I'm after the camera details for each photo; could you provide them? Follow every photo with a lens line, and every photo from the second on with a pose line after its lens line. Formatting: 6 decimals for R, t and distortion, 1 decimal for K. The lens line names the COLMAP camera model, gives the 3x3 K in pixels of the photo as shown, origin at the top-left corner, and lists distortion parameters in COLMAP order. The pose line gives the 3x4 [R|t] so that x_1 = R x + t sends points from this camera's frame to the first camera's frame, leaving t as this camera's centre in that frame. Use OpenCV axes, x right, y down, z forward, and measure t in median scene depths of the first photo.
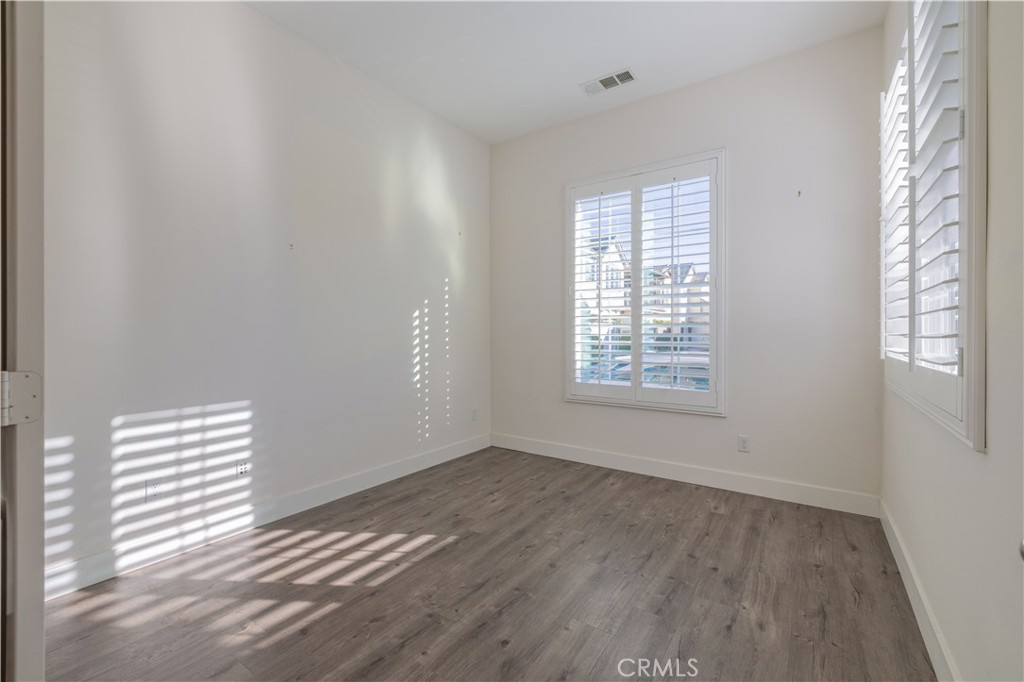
lens RADIAL K [[418.9, 0, 505.8], [0, 418.9, 355.2], [0, 0, 1]] dist [0.000217, -0.000043]
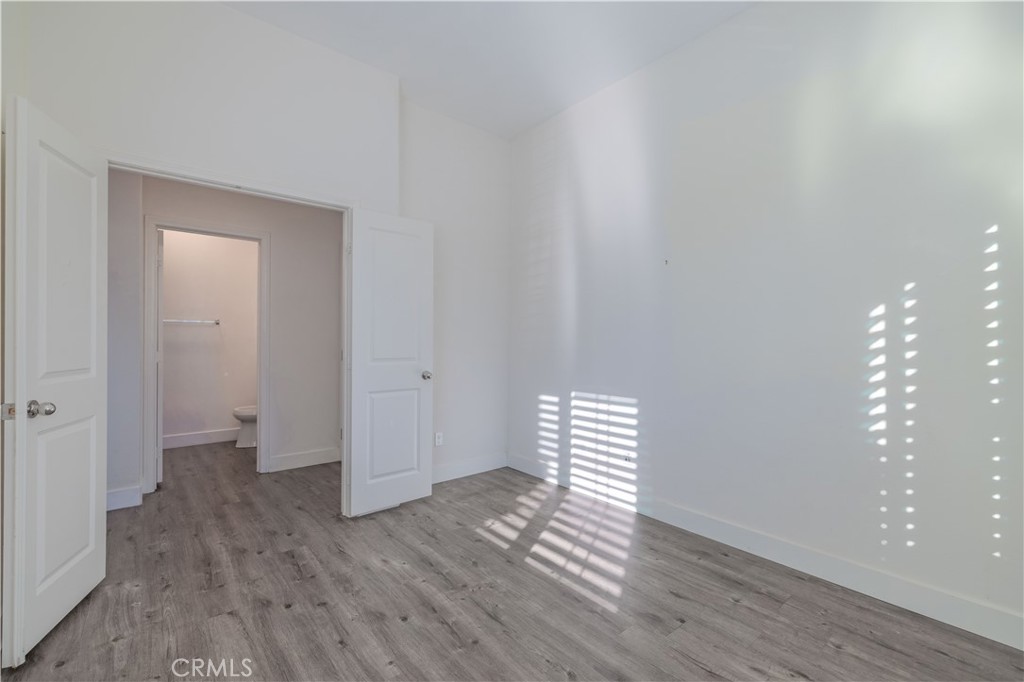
lens RADIAL K [[438.9, 0, 512.2], [0, 438.9, 337.1], [0, 0, 1]] dist [-0.001151, 0.000035]
pose [[-0.243847, 0.008482, -0.969777, 0.771599], [-0.048668, 0.998595, 0.020971, -0.087311], [0.968592, 0.052311, -0.243092, 1.095959]]
